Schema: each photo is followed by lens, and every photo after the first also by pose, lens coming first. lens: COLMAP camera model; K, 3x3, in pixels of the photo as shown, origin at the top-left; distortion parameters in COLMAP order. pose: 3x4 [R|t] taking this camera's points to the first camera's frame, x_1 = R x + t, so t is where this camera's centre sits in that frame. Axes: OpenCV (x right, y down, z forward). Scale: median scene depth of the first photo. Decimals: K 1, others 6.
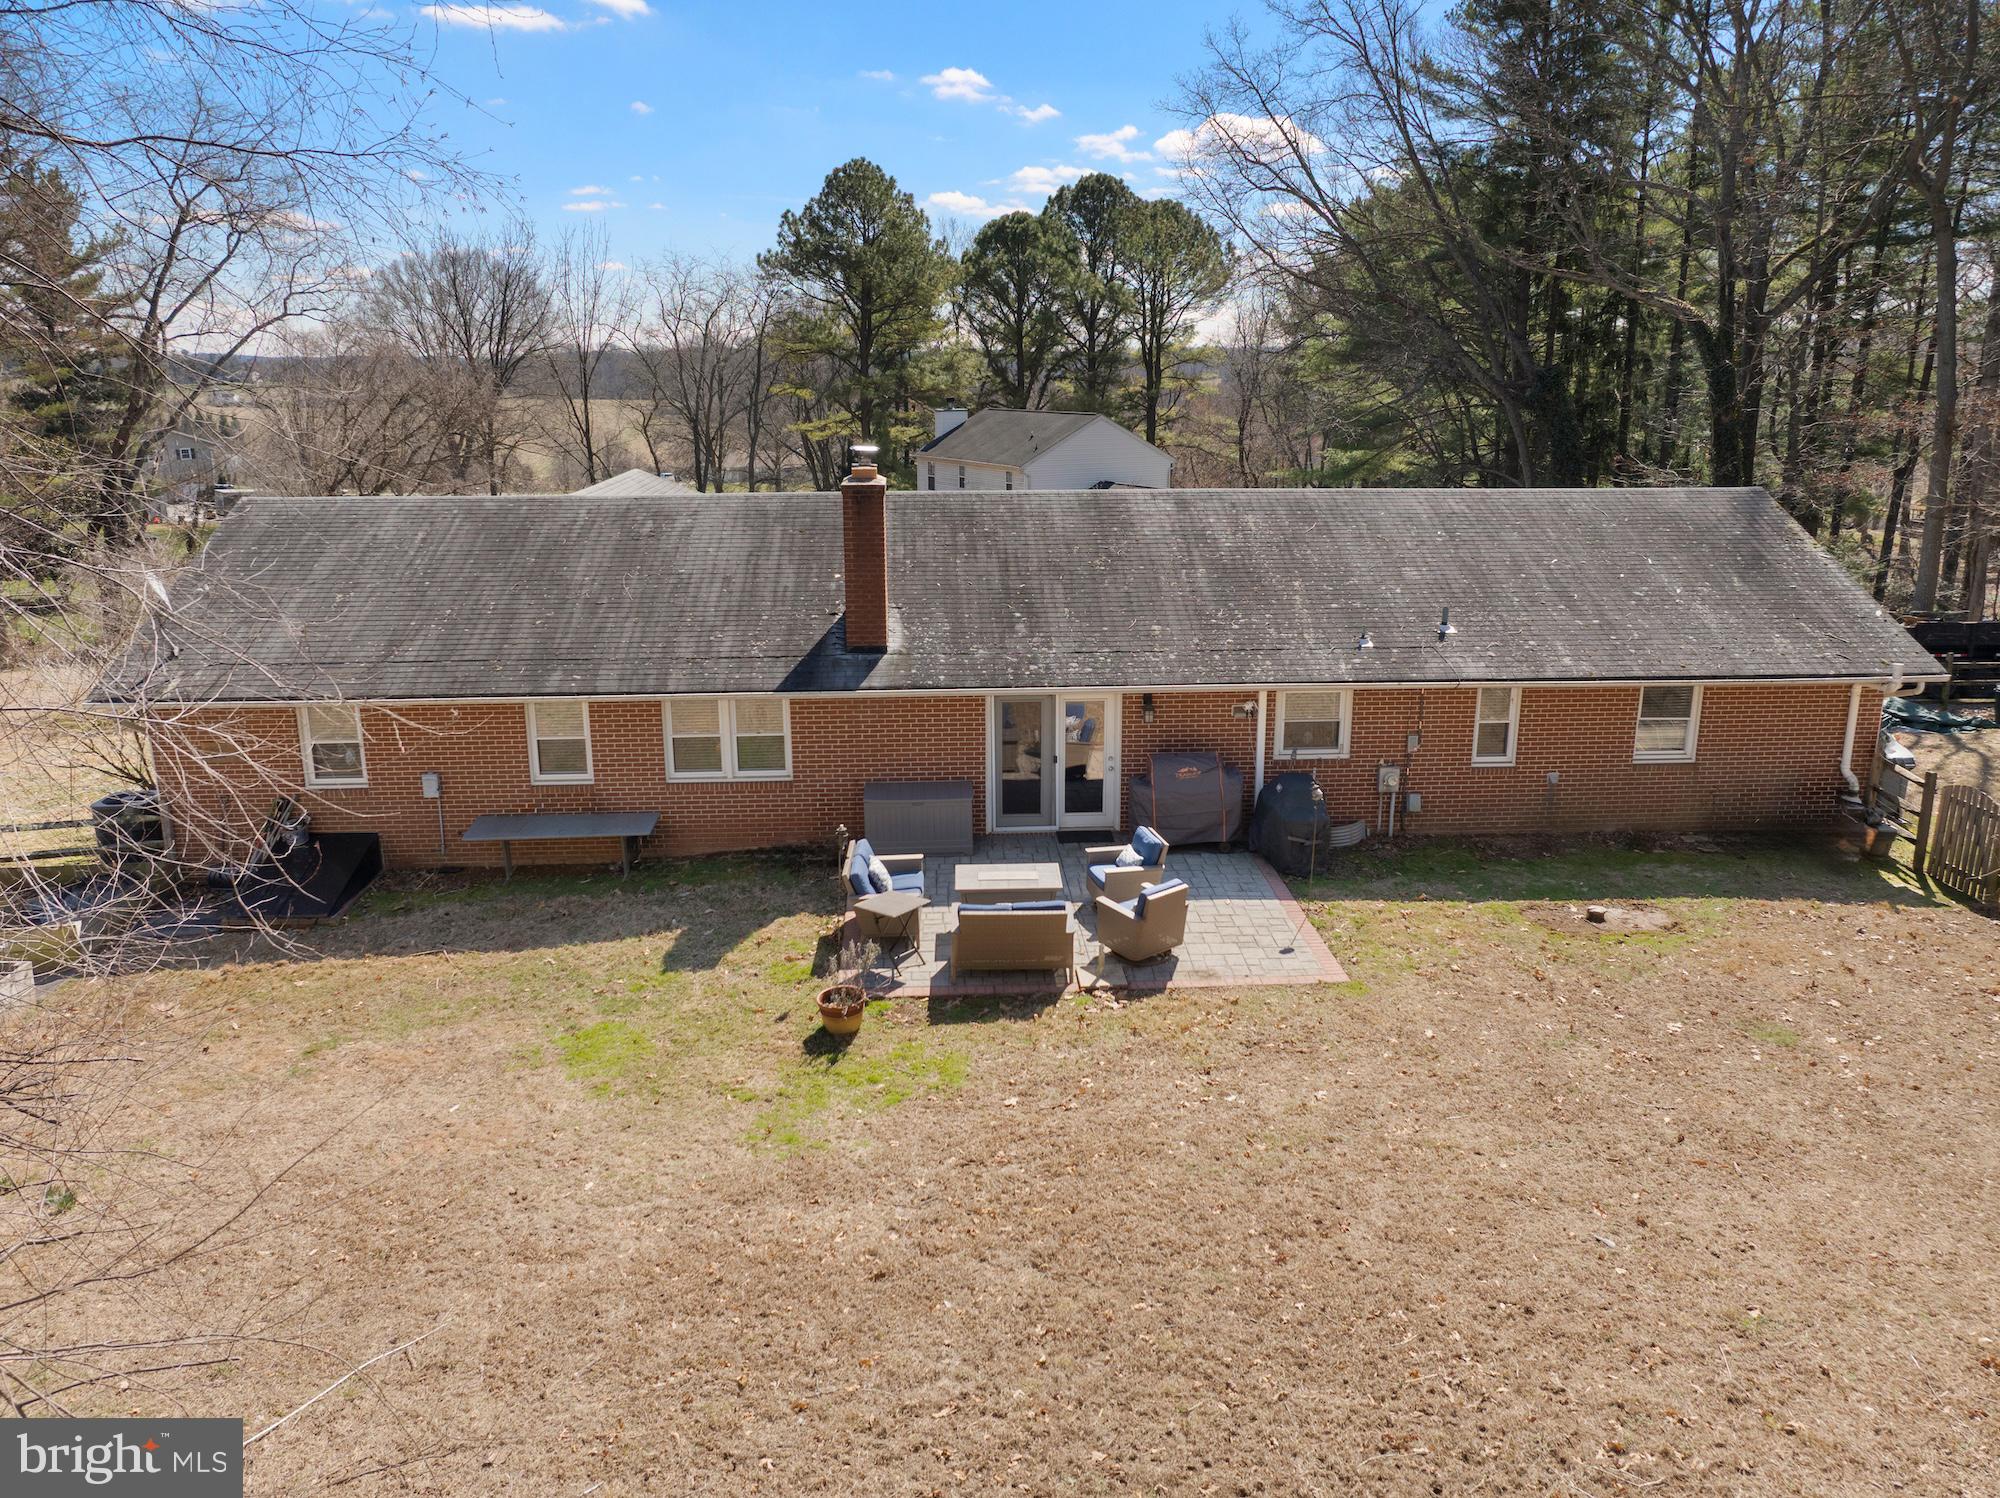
lens RADIAL K [[1400.3, 0, 1000.0], [0, 1400.3, 749.0], [0, 0, 1]] dist [-0.035023, 0.011498]
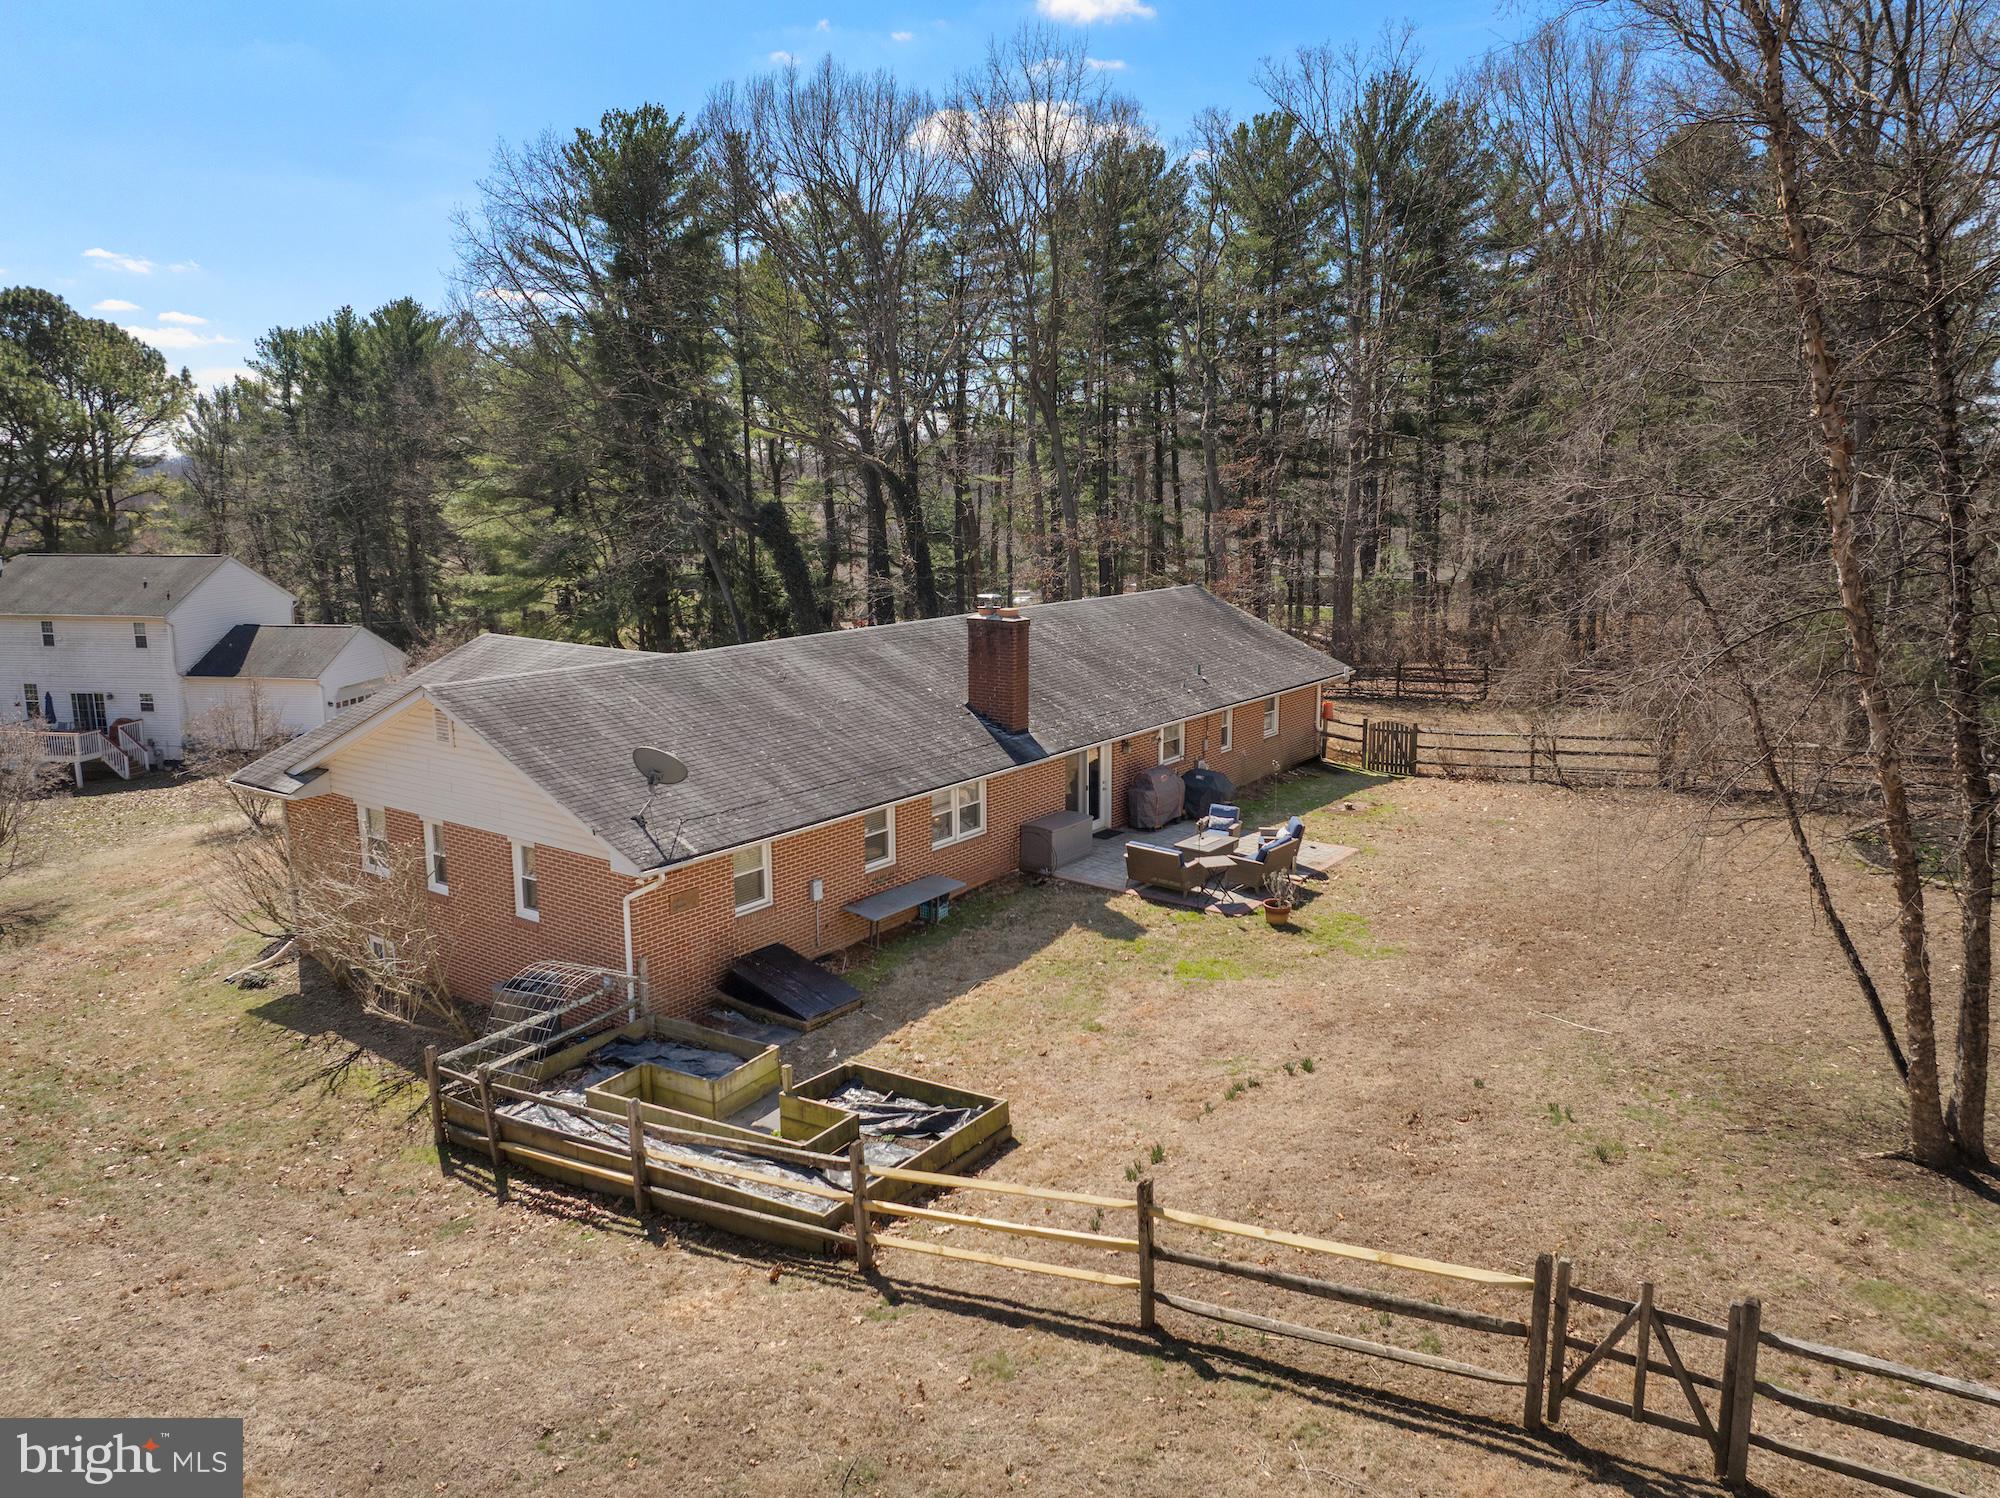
lens RADIAL K [[1400.3, 0, 1000.0], [0, 1400.3, 749.0], [0, 0, 1]] dist [-0.035023, 0.011498]
pose [[0.633410, -0.143775, 0.760343, -1.442565], [0.194830, 0.980565, 0.023113, -0.108303], [-0.748888, 0.133498, 0.649111, 0.077758]]
